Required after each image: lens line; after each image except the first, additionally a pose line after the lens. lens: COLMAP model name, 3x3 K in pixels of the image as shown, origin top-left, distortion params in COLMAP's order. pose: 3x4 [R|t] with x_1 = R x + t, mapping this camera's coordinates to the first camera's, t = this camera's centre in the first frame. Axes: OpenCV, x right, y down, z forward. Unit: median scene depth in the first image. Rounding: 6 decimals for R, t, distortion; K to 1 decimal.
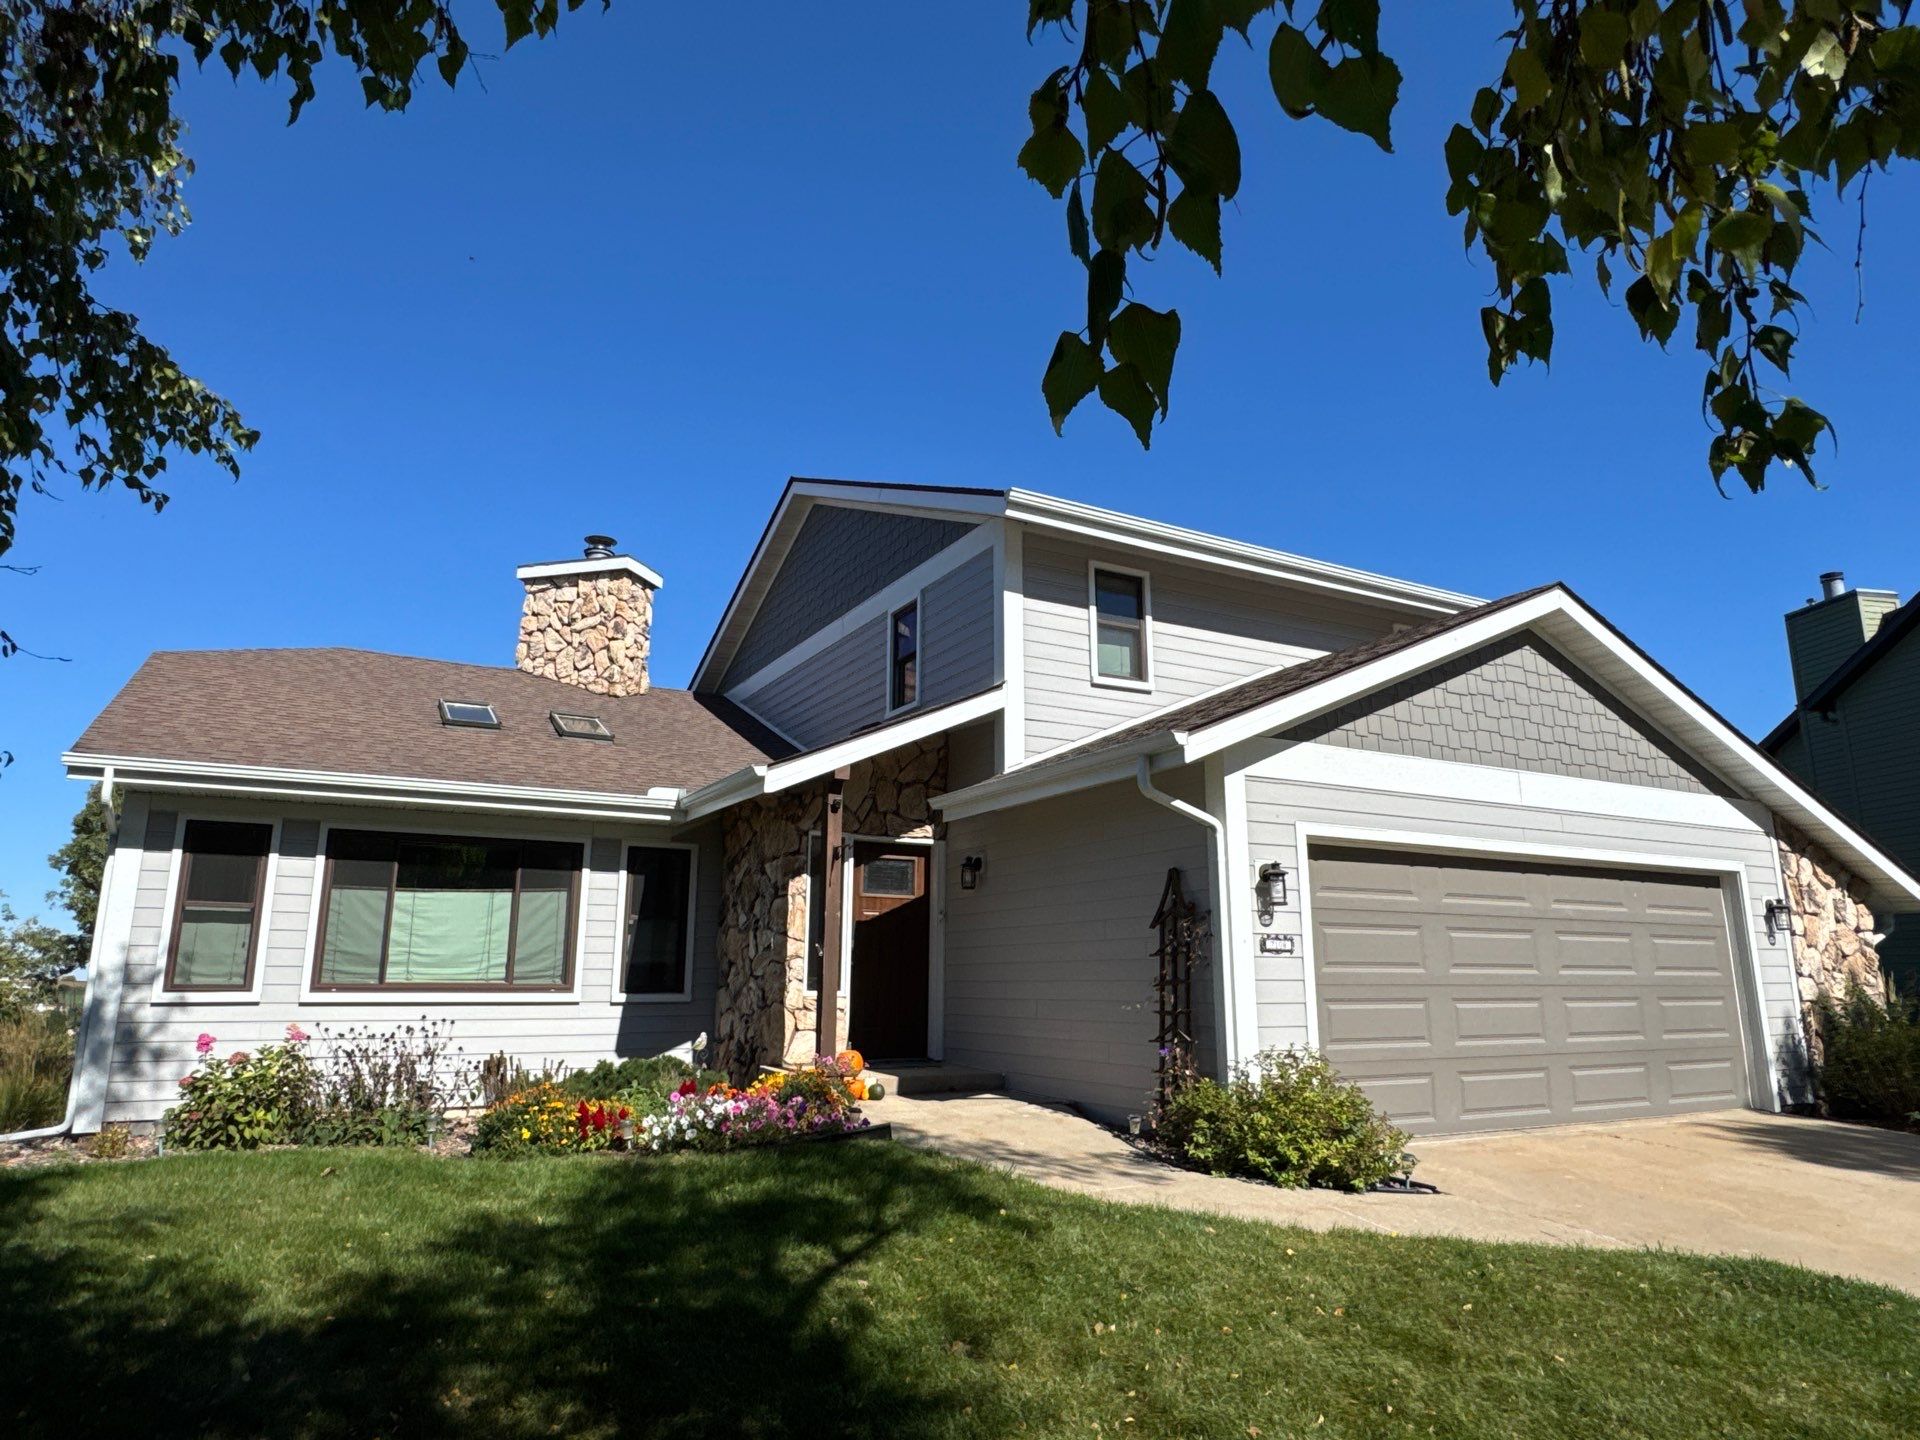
lens RADIAL K [[1171.1, 0, 953.9], [0, 1171.1, 718.1], [0, 0, 1]] dist [-0.004045, -0.000762]
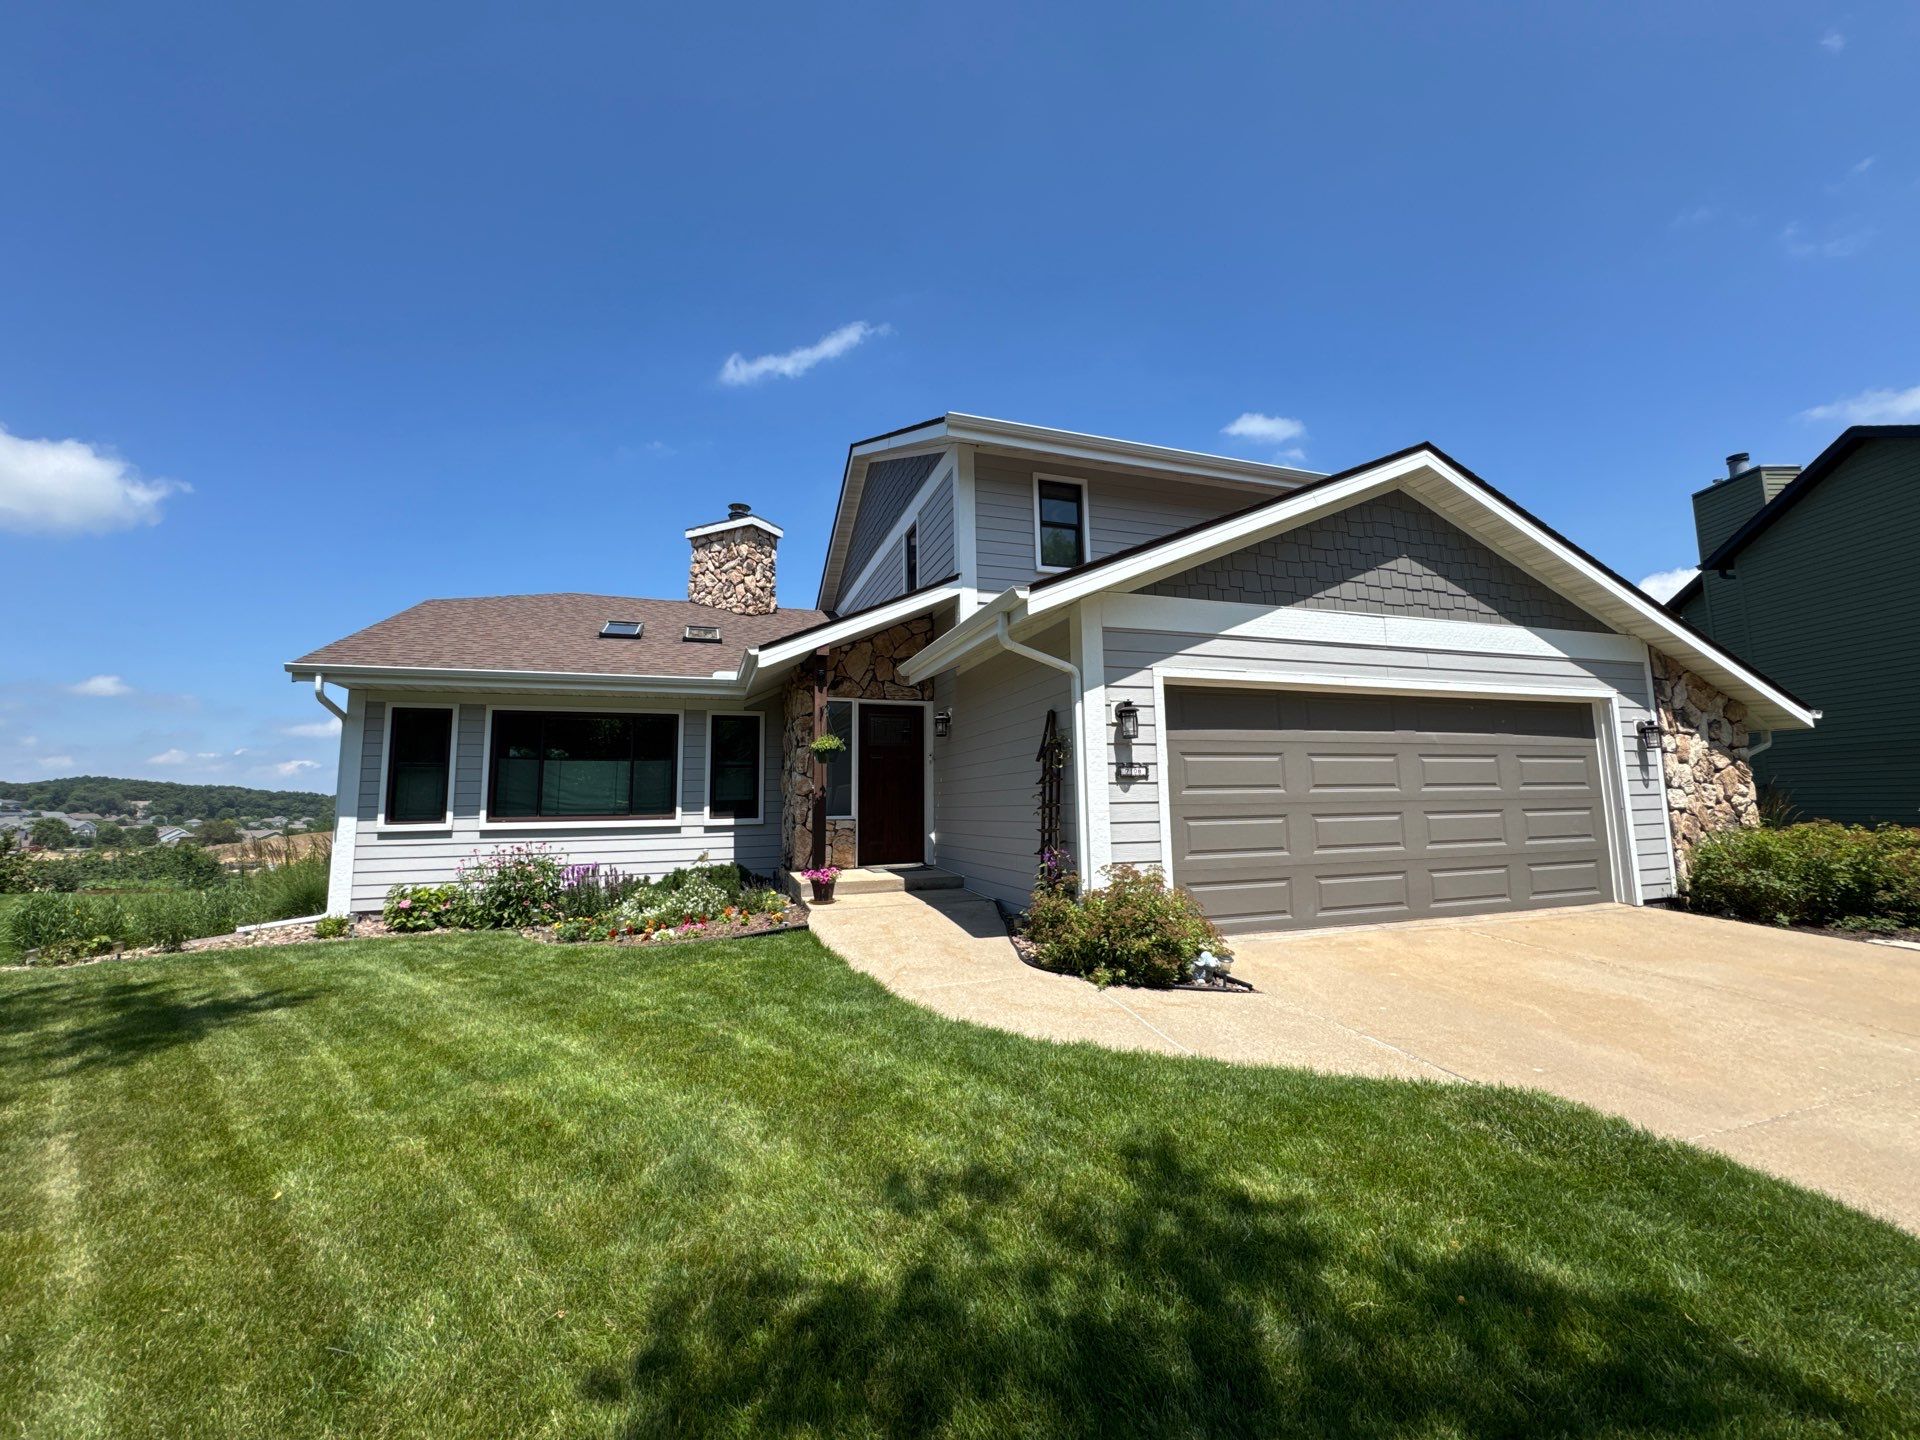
lens RADIAL K [[751.8, 0, 962.1], [0, 751.8, 715.4], [0, 0, 1]] dist [-0.001274, -0.000373]
pose [[0.985443, -0.039120, -0.165445, 0.180420], [0.056056, 0.993510, 0.098970, 0.042425], [0.160500, -0.106803, 0.981240, 0.192644]]
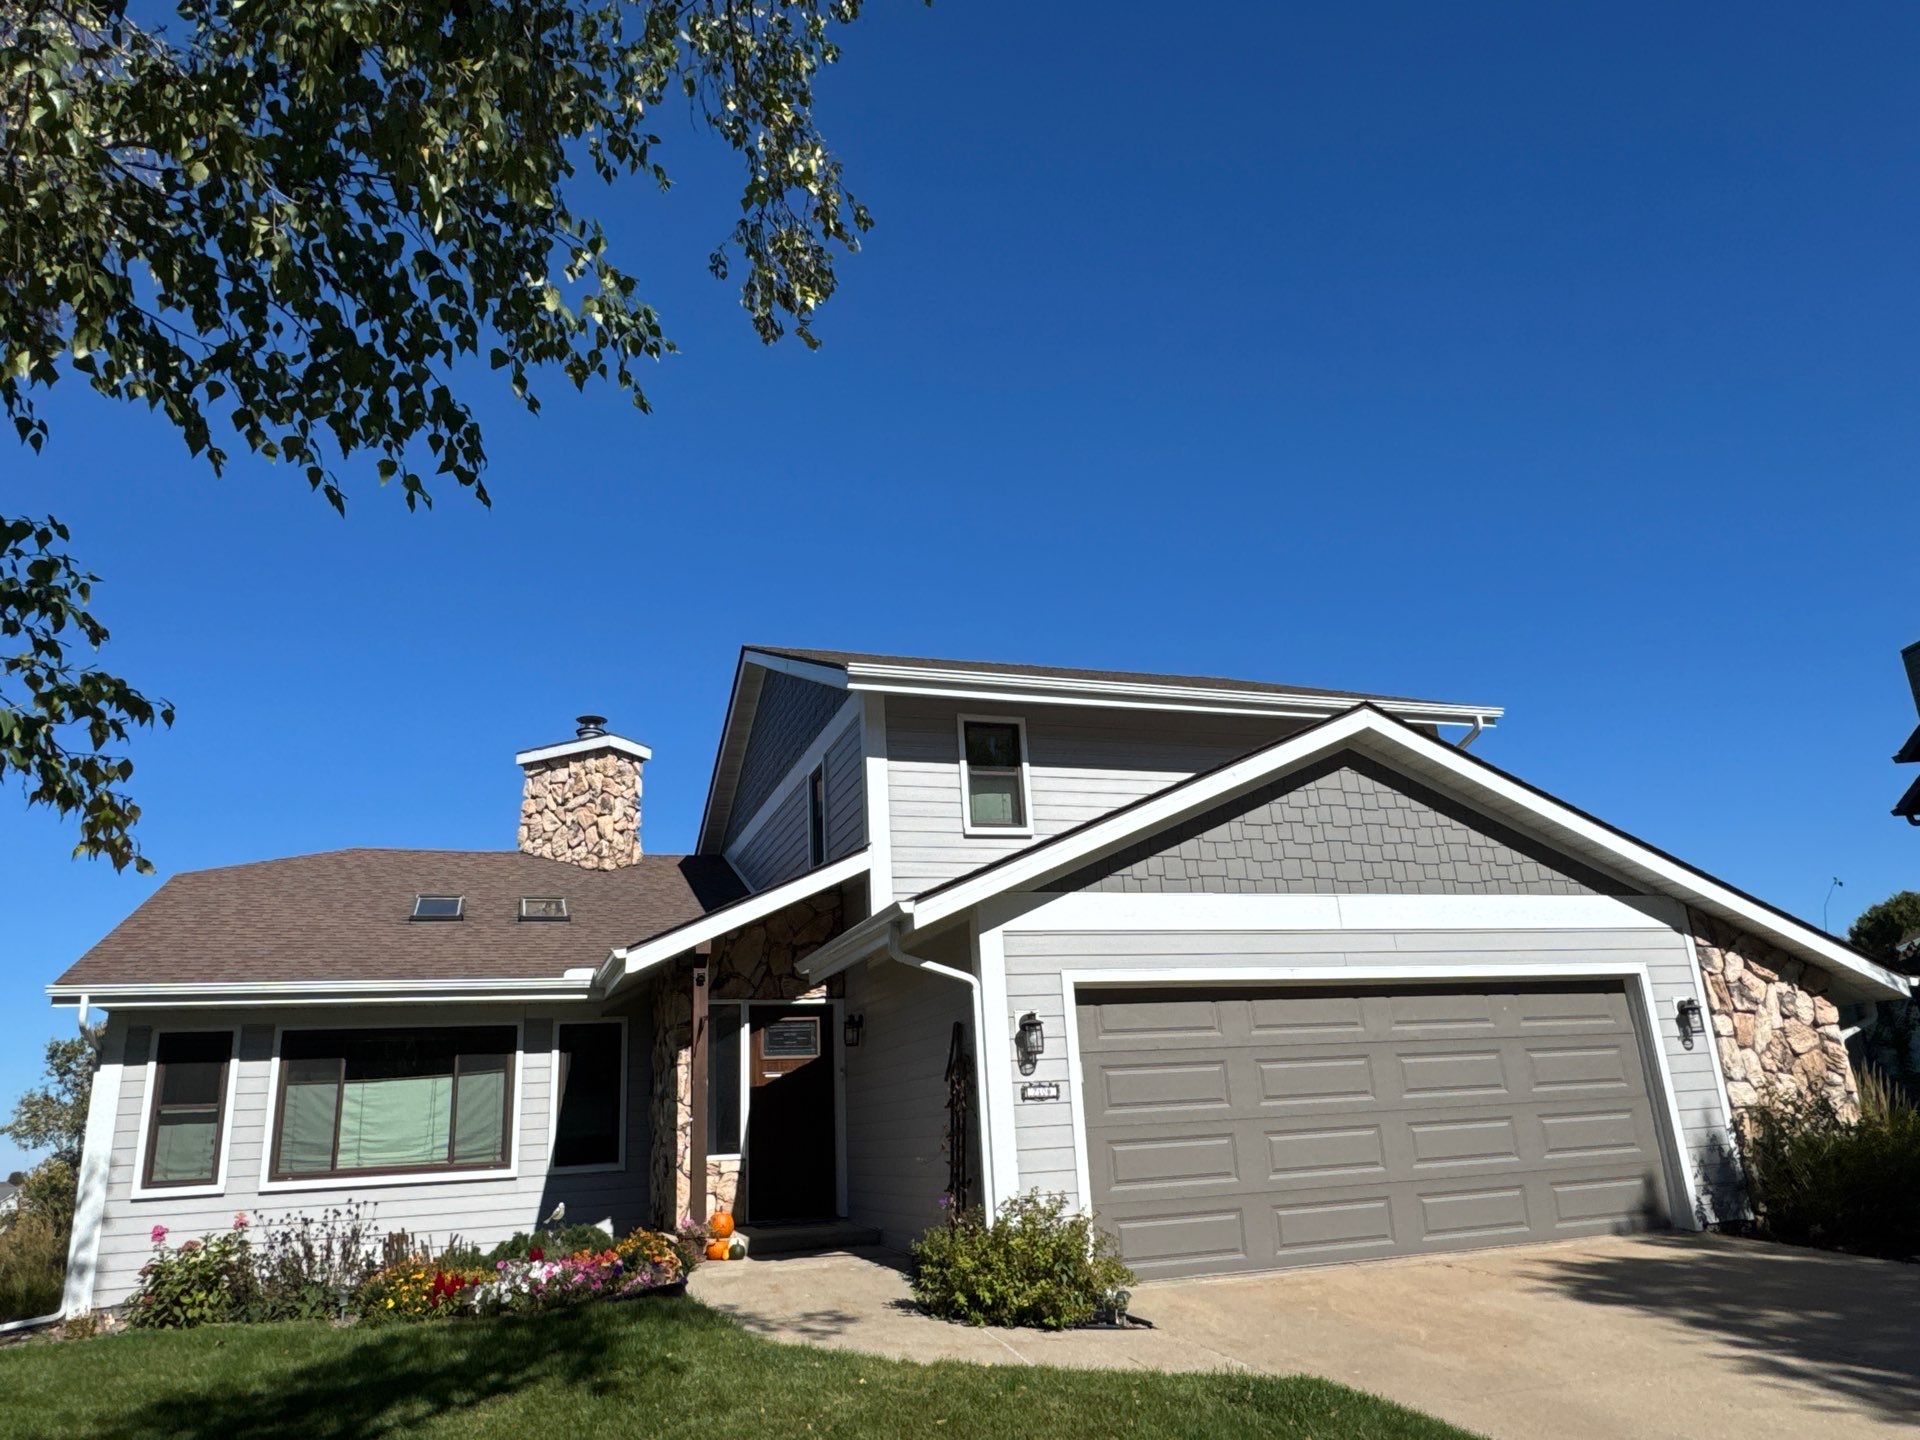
lens RADIAL K [[1286.6, 0, 957.0], [0, 1286.6, 721.2], [0, 0, 1]] dist [-0.000867, -0.001641]
pose [[0.983870, -0.104066, -0.145502, 0.310087], [0.091877, 0.991862, -0.088142, -0.032224], [0.153490, 0.073352, 0.985424, -0.135761]]
